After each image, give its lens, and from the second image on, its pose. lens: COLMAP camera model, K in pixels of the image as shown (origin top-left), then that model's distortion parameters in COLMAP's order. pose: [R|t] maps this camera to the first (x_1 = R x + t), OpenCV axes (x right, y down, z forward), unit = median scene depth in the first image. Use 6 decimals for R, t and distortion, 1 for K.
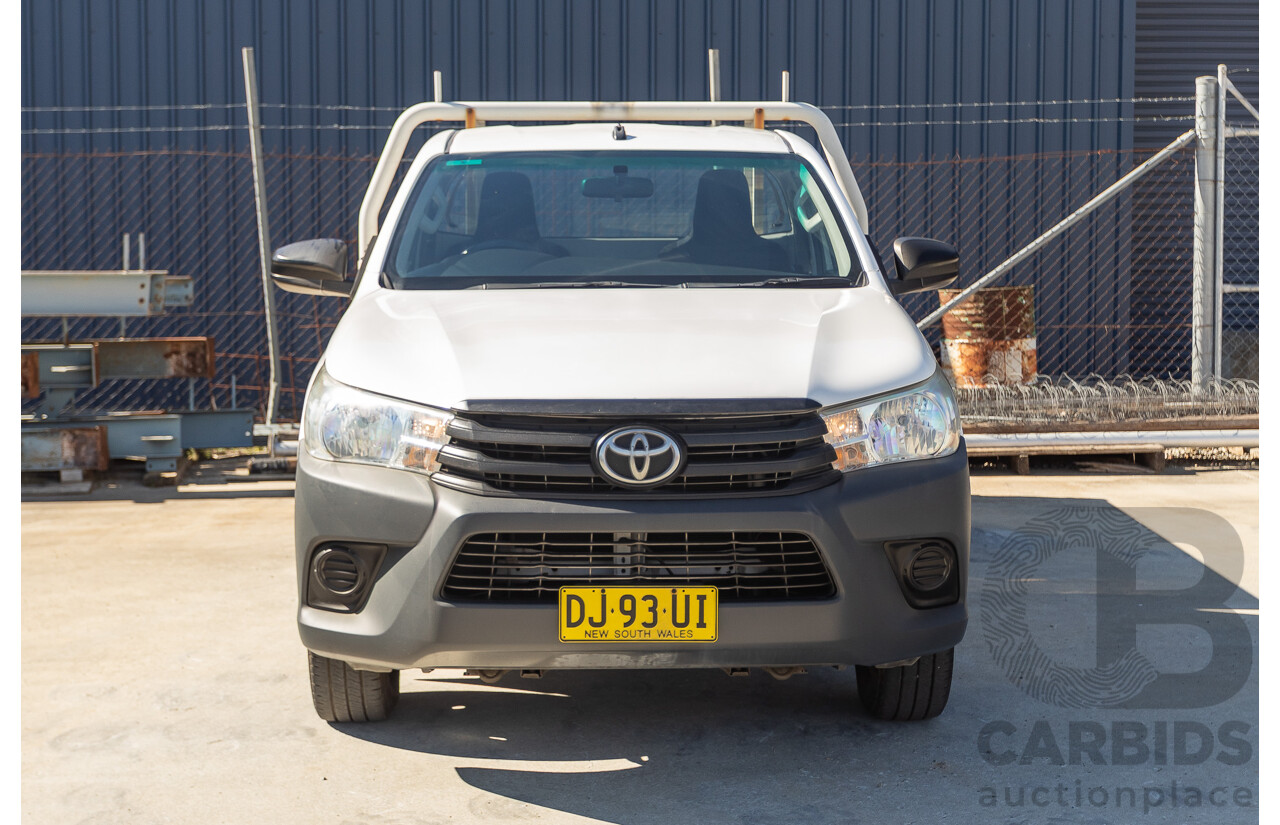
lens RADIAL K [[1987.5, 0, 640.0], [0, 1987.5, 412.5], [0, 0, 1]] dist [0.076233, 0.004148]
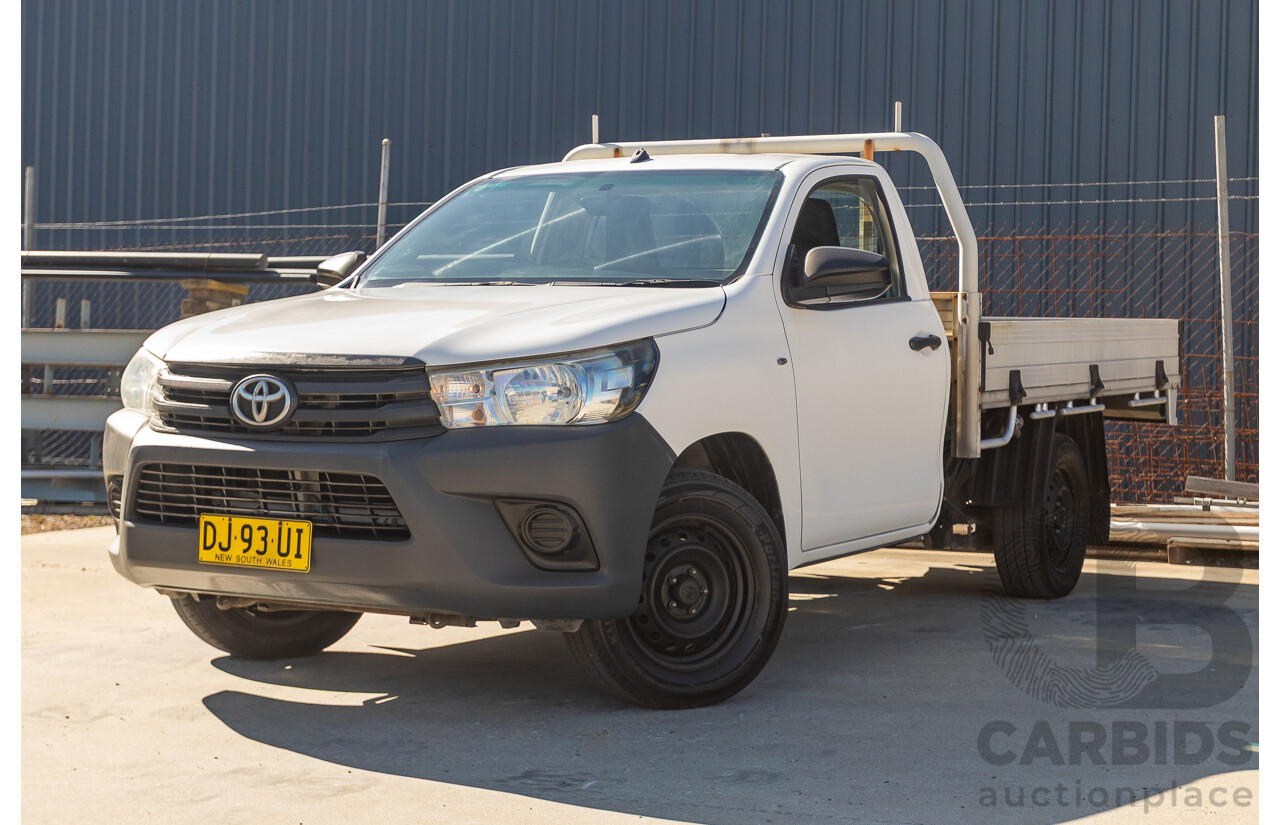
lens RADIAL K [[2152.4, 0, 639.1], [0, 2152.4, 389.5], [0, 0, 1]] dist [0.011029, 0.003907]
pose [[0.858717, 0.023578, -0.511908, 0.803082], [-0.070758, 0.994828, -0.072875, 0.088693], [0.507542, 0.098801, 0.855944, 0.064669]]
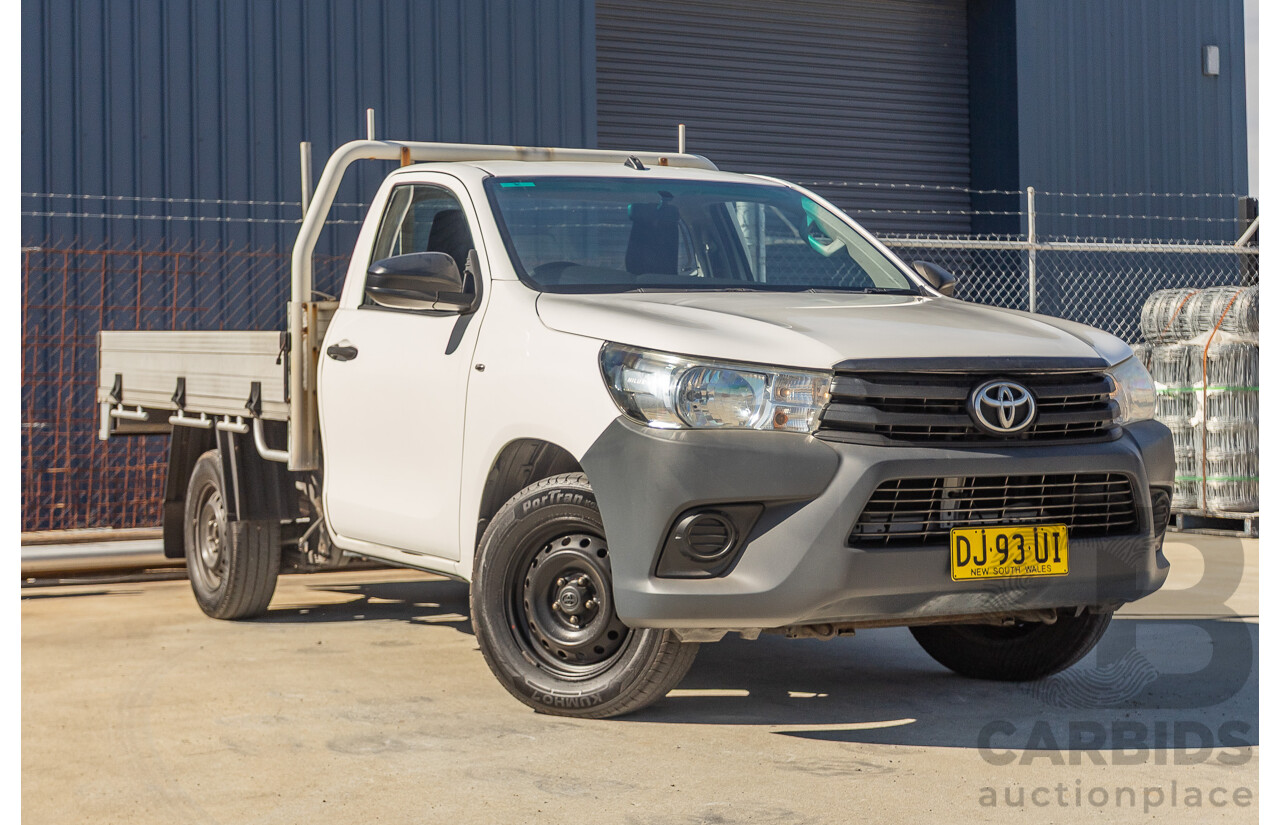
lens RADIAL K [[2152.4, 0, 639.1], [0, 2152.4, 389.5], [0, 0, 1]] dist [0.011029, 0.003907]
pose [[0.900405, -0.008569, 0.434969, -0.695223], [0.054975, 0.994032, -0.094218, 0.112756], [-0.431566, 0.108747, 0.895503, 0.022832]]
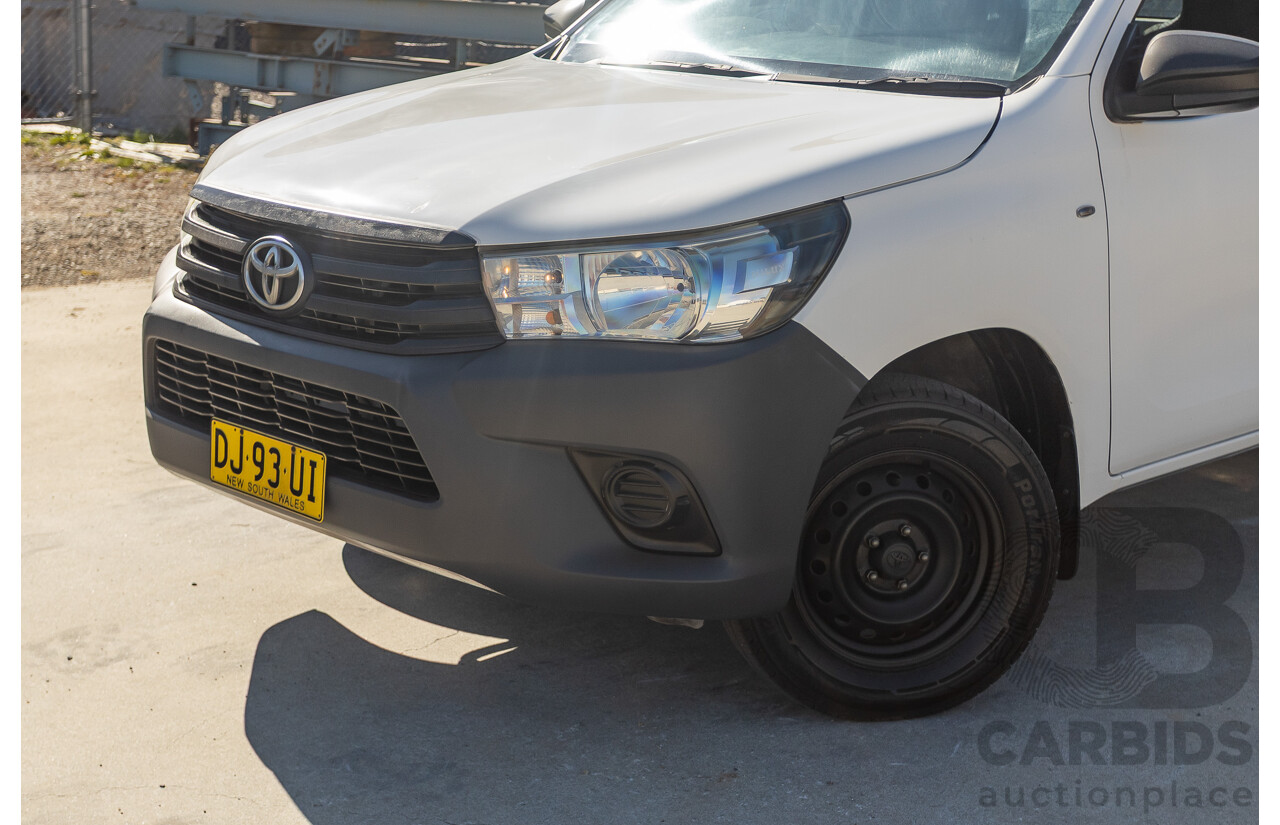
lens RADIAL K [[2152.4, 0, 639.1], [0, 2152.4, 389.5], [0, 0, 1]] dist [0.011029, 0.003907]
pose [[0.677256, 0.176043, -0.714377, 0.722658], [-0.108660, 0.984238, 0.139530, -0.069094], [0.727680, -0.016873, 0.685709, 0.509710]]
